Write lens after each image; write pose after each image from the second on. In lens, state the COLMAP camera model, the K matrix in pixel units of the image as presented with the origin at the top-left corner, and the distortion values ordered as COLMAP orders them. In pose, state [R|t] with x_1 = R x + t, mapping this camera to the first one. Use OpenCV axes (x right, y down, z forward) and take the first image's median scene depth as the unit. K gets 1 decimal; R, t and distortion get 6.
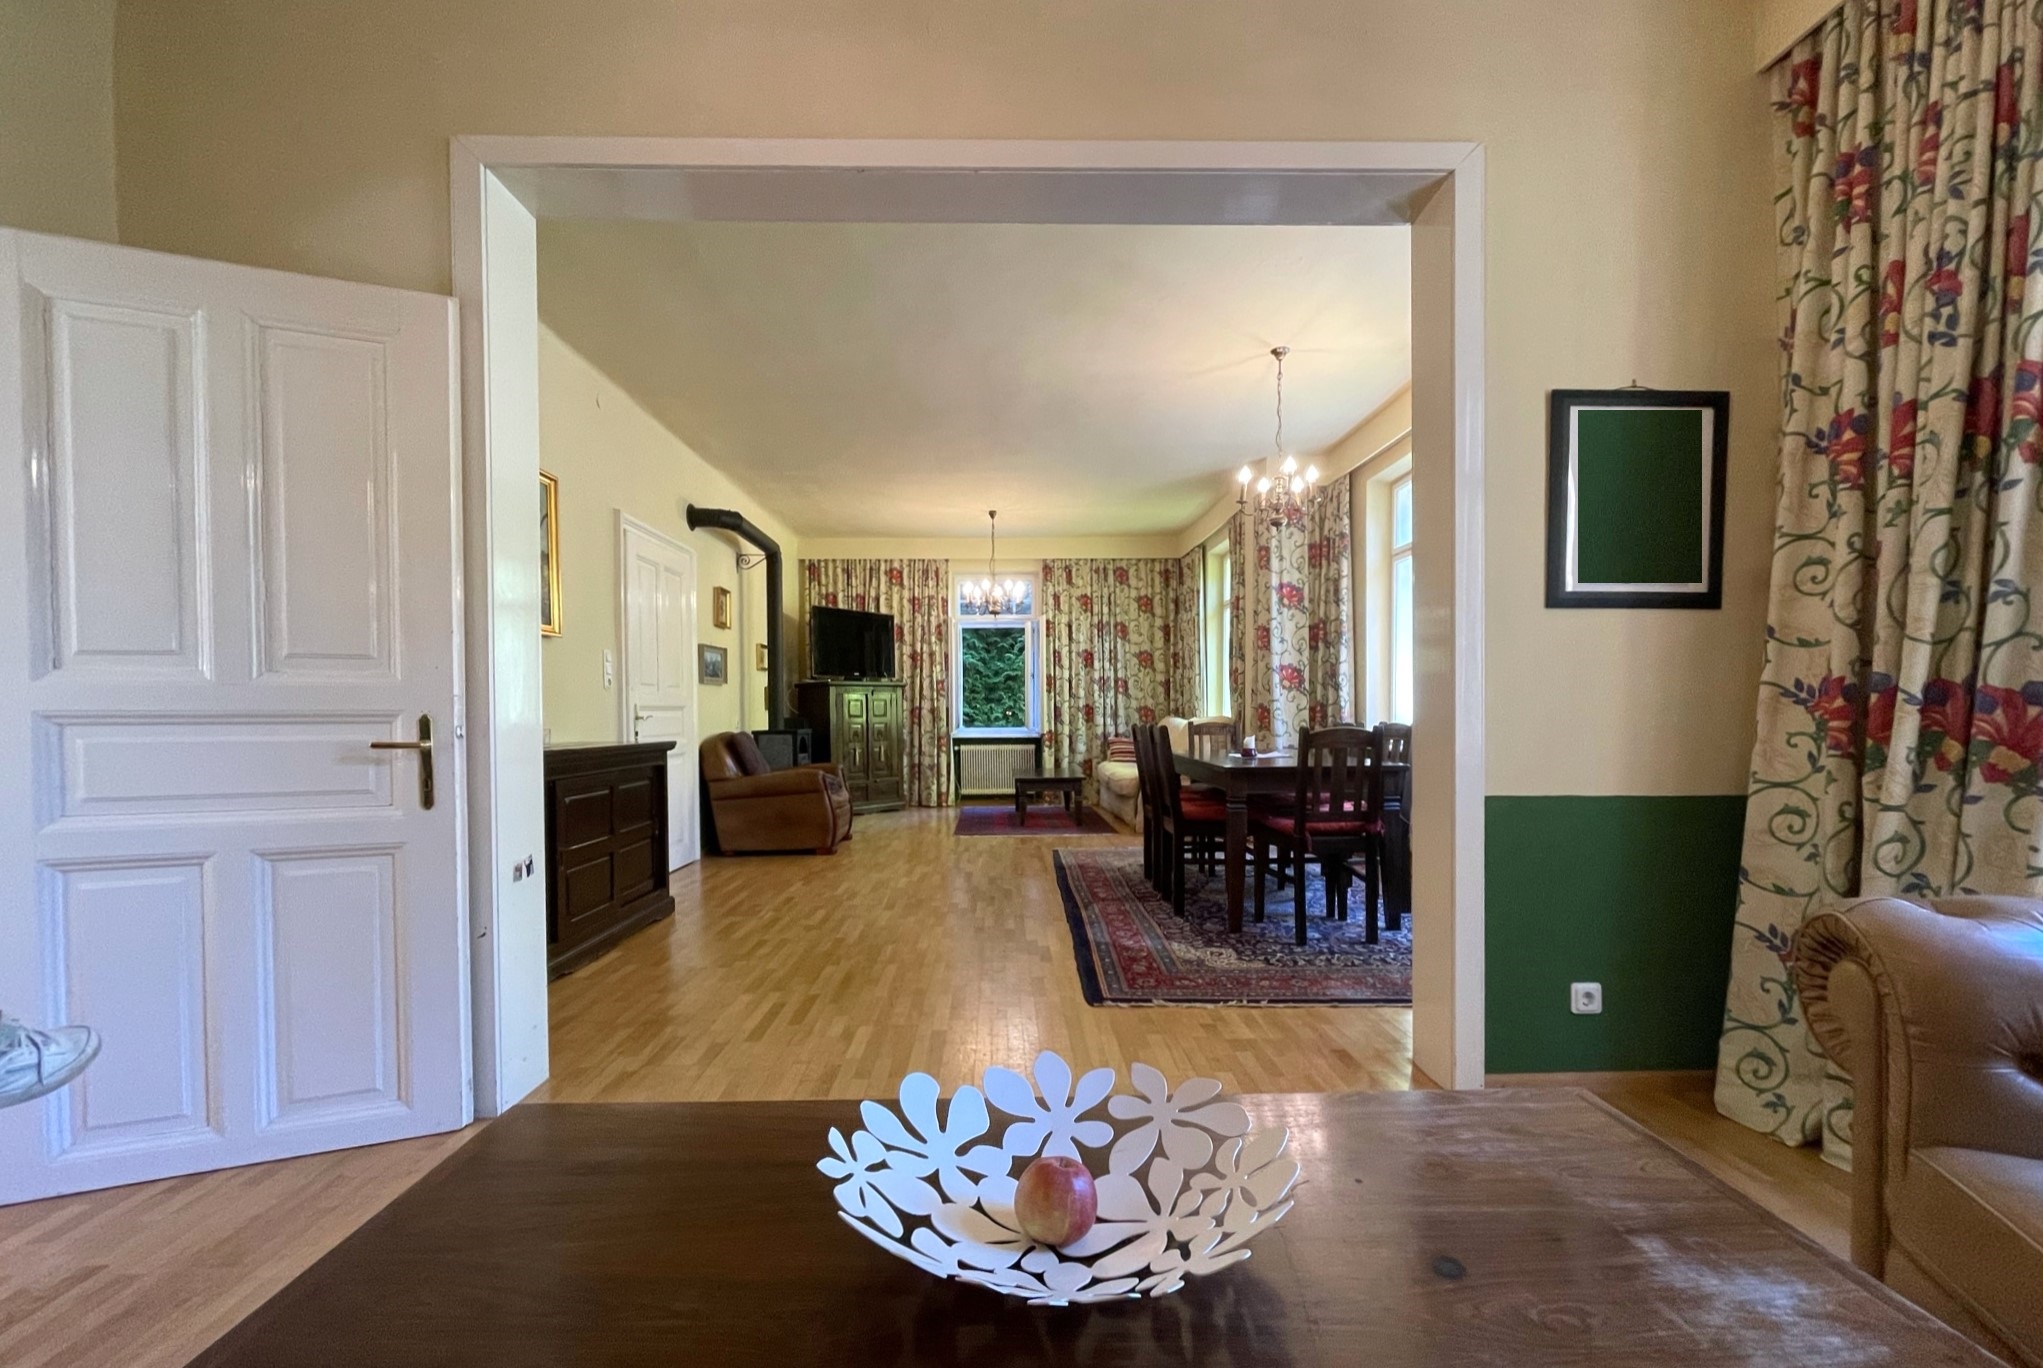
lens RADIAL K [[864.7, 0, 1023.9], [0, 864.7, 721.8], [0, 0, 1]] dist [-0.002371, -0.000197]
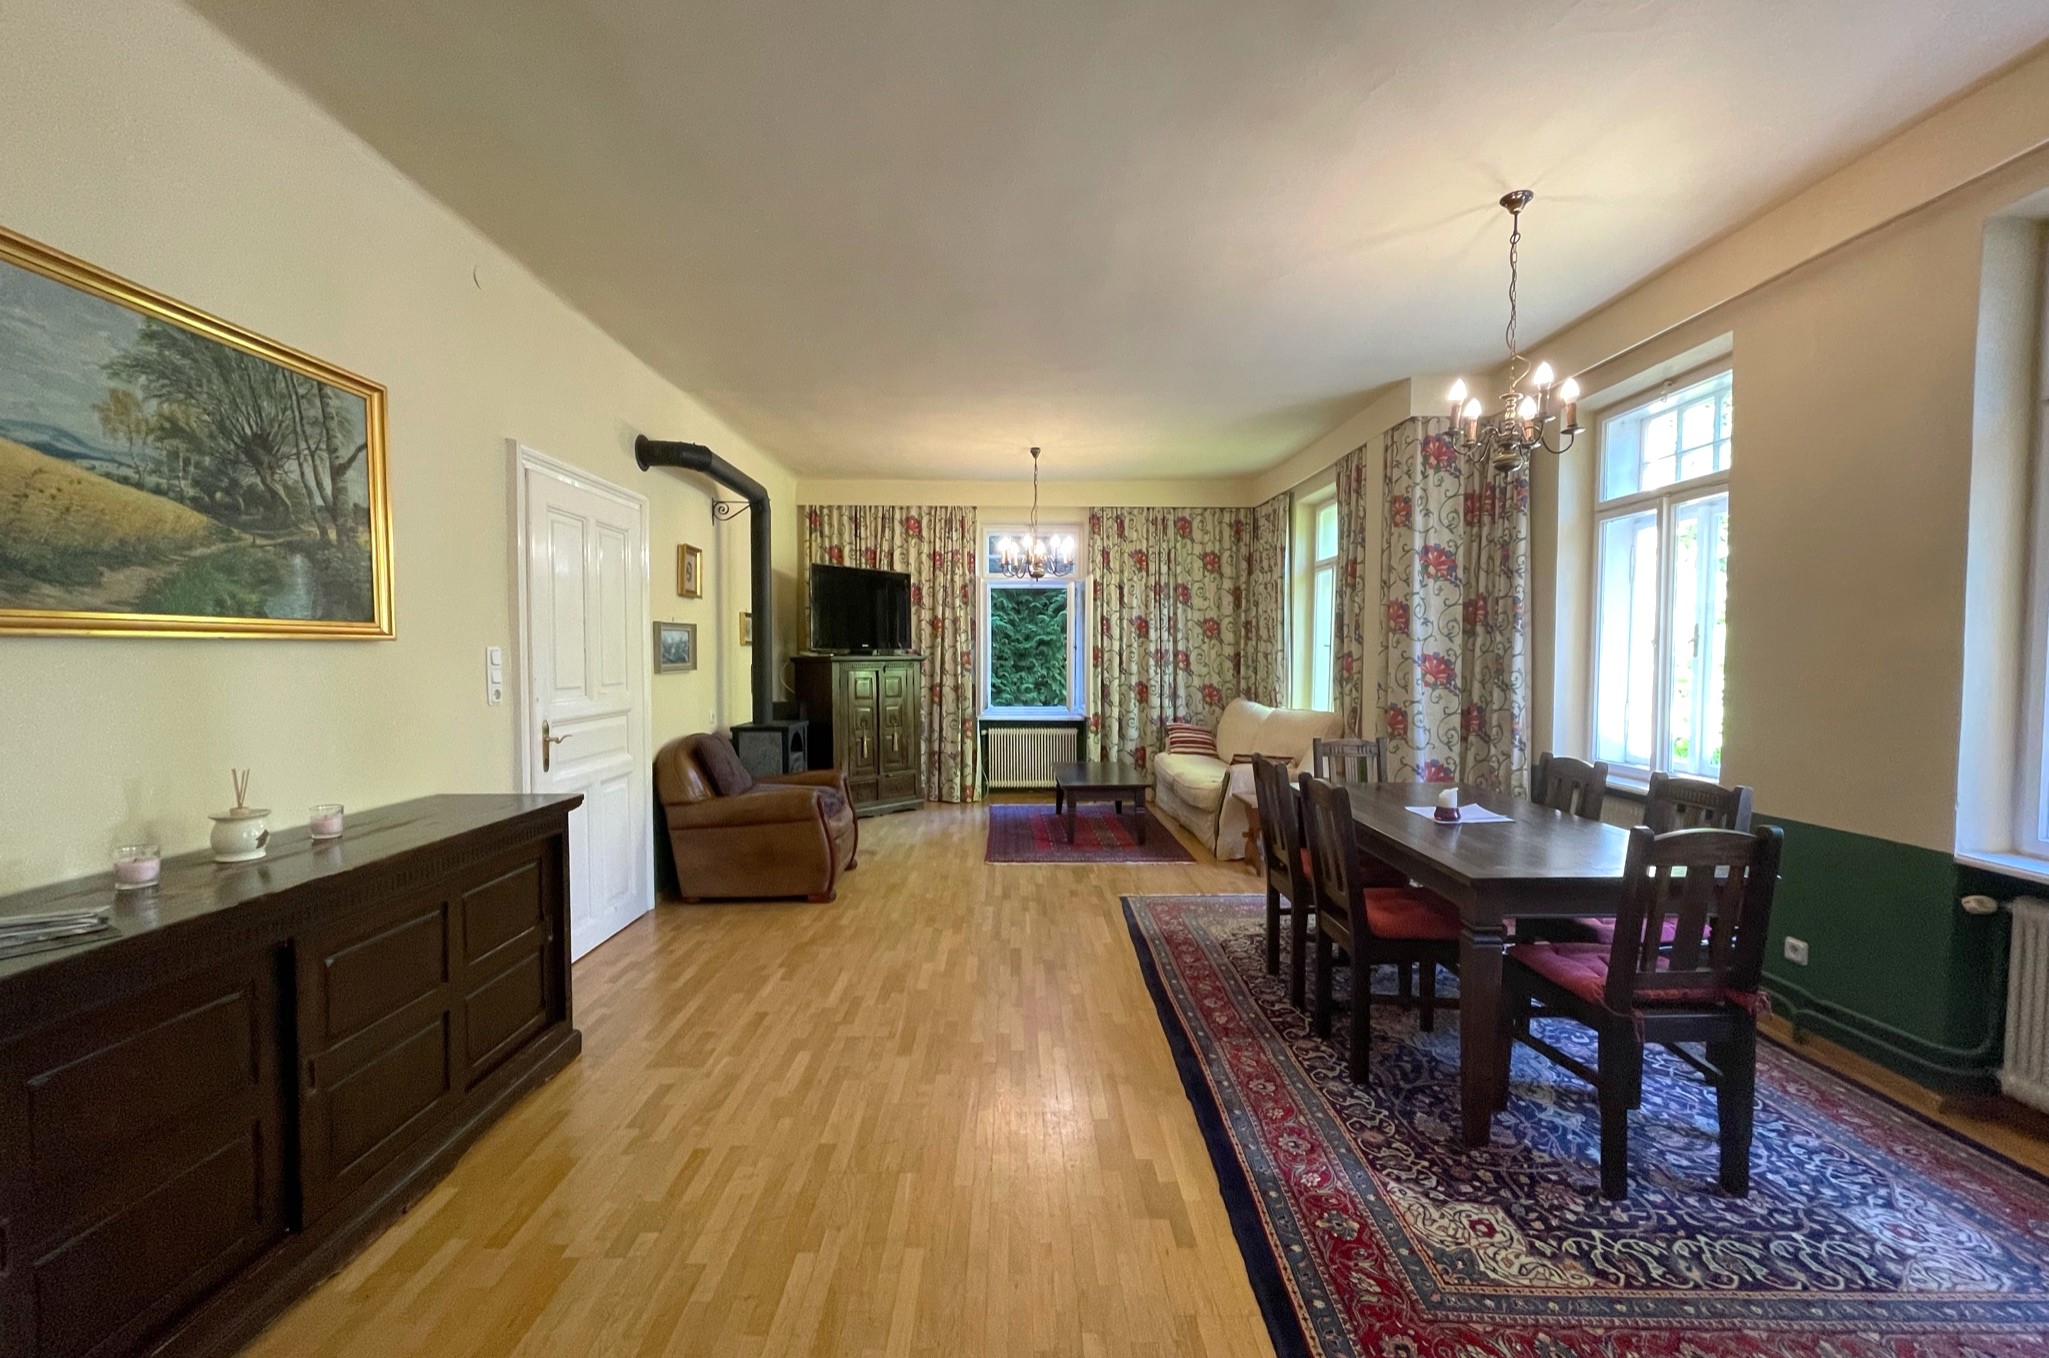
lens RADIAL K [[858.5, 0, 1024.5], [0, 858.5, 679.0], [0, 0, 1]] dist [-0.000237, -0.000120]
pose [[0.999873, 0.009877, -0.012468, -0.029738], [-0.009625, 0.999751, 0.020121, -0.039986], [0.012663, -0.019998, 0.999720, 0.174542]]
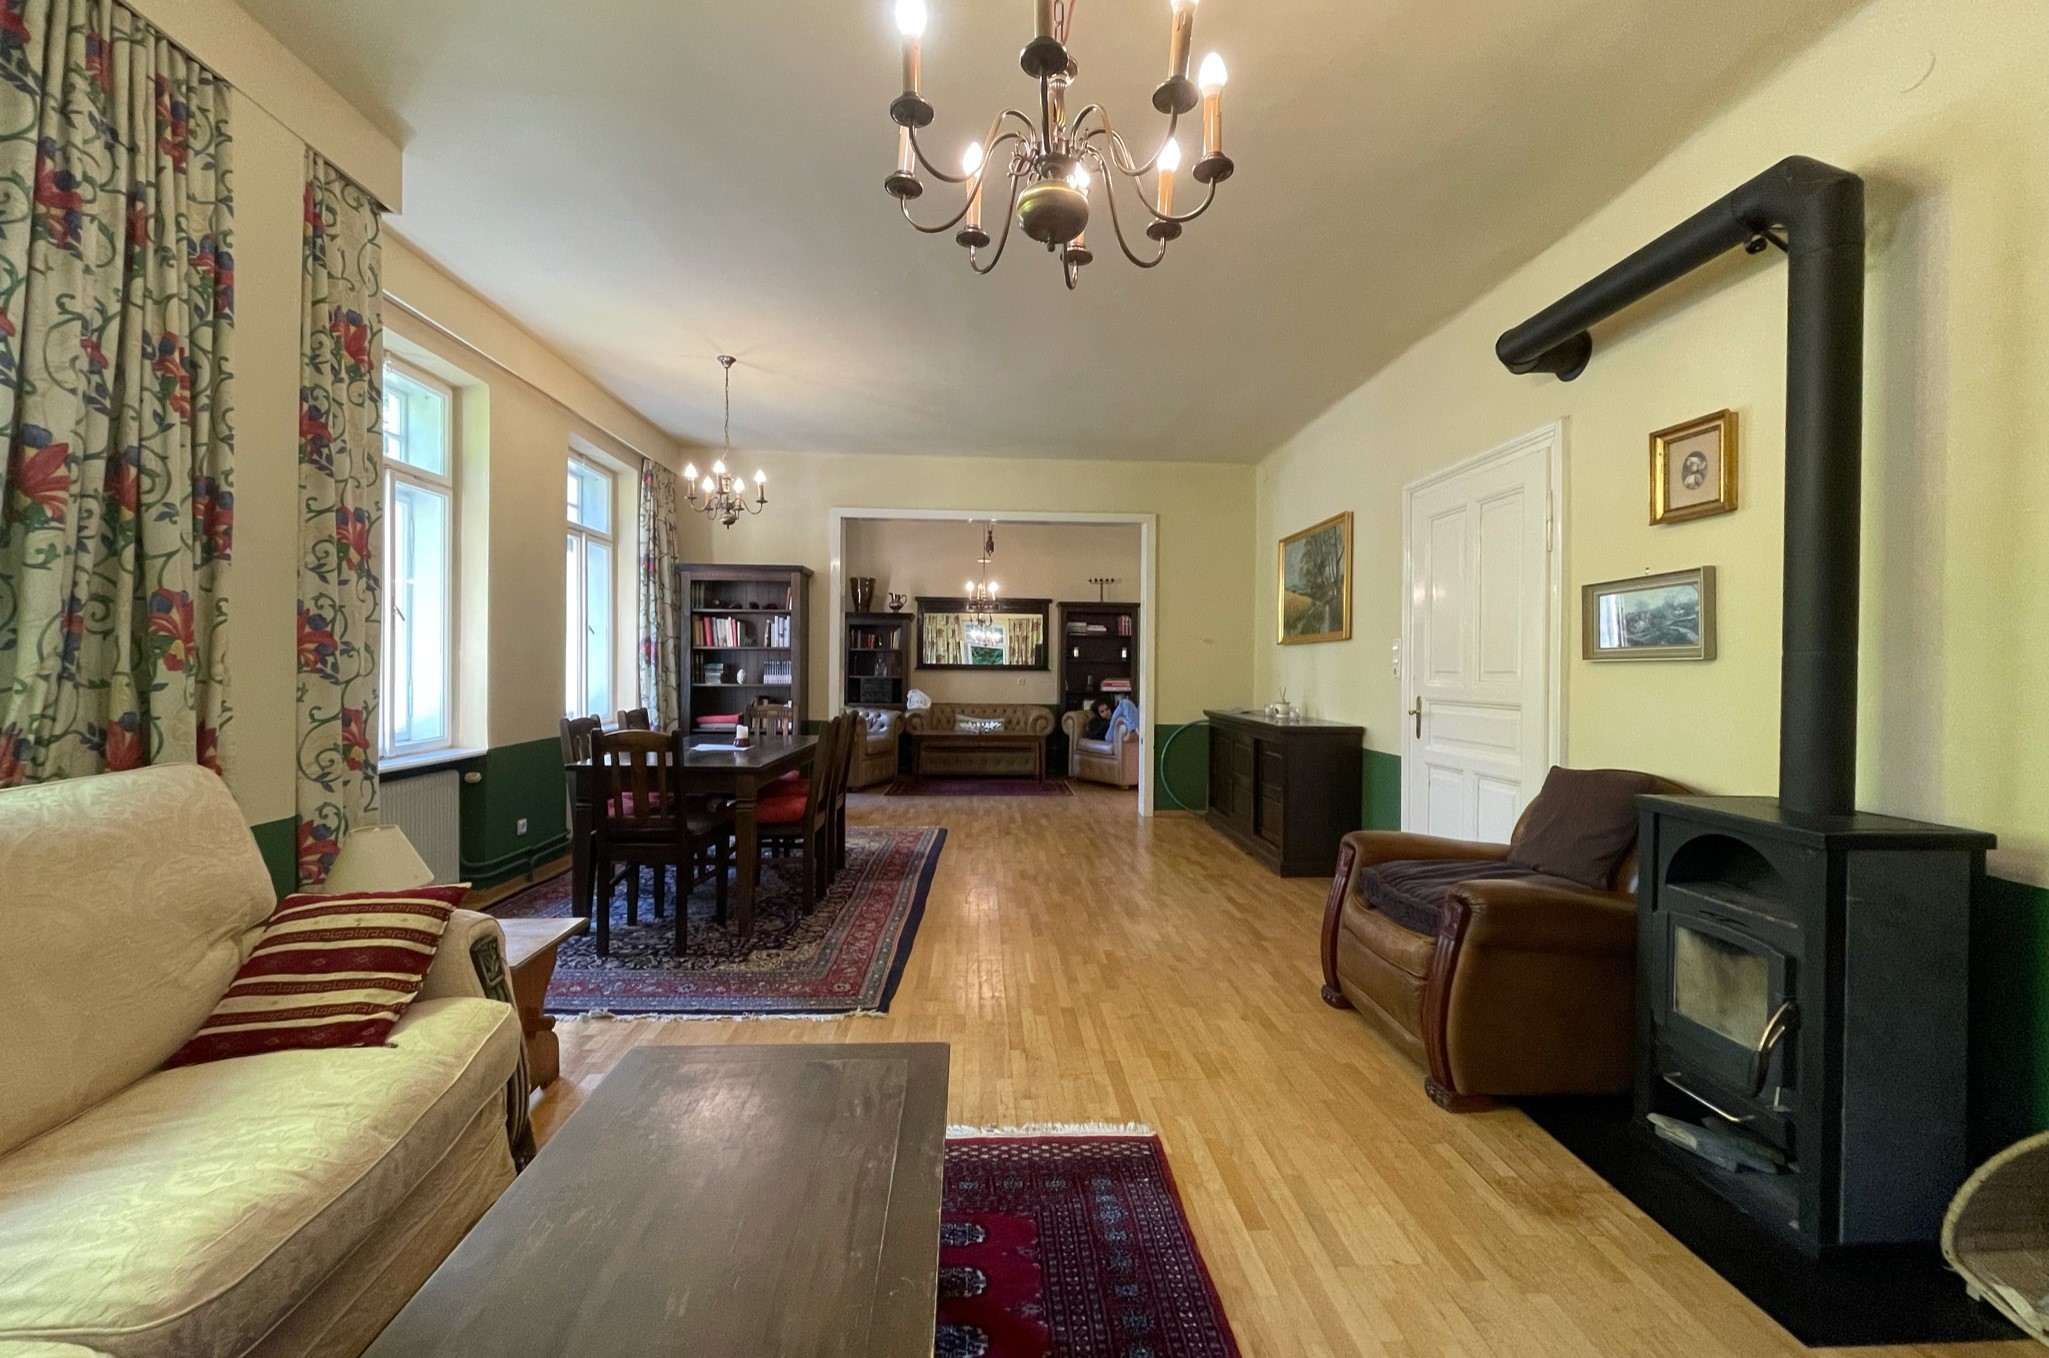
lens RADIAL K [[858.5, 0, 1024.5], [0, 858.5, 679.0], [0, 0, 1]] dist [-0.000237, -0.000120]
pose [[-0.999600, -0.000055, -0.028294, -0.019854], [-0.000764, 0.999686, 0.025043, -0.032542], [0.028284, 0.025055, -0.999286, 1.028021]]
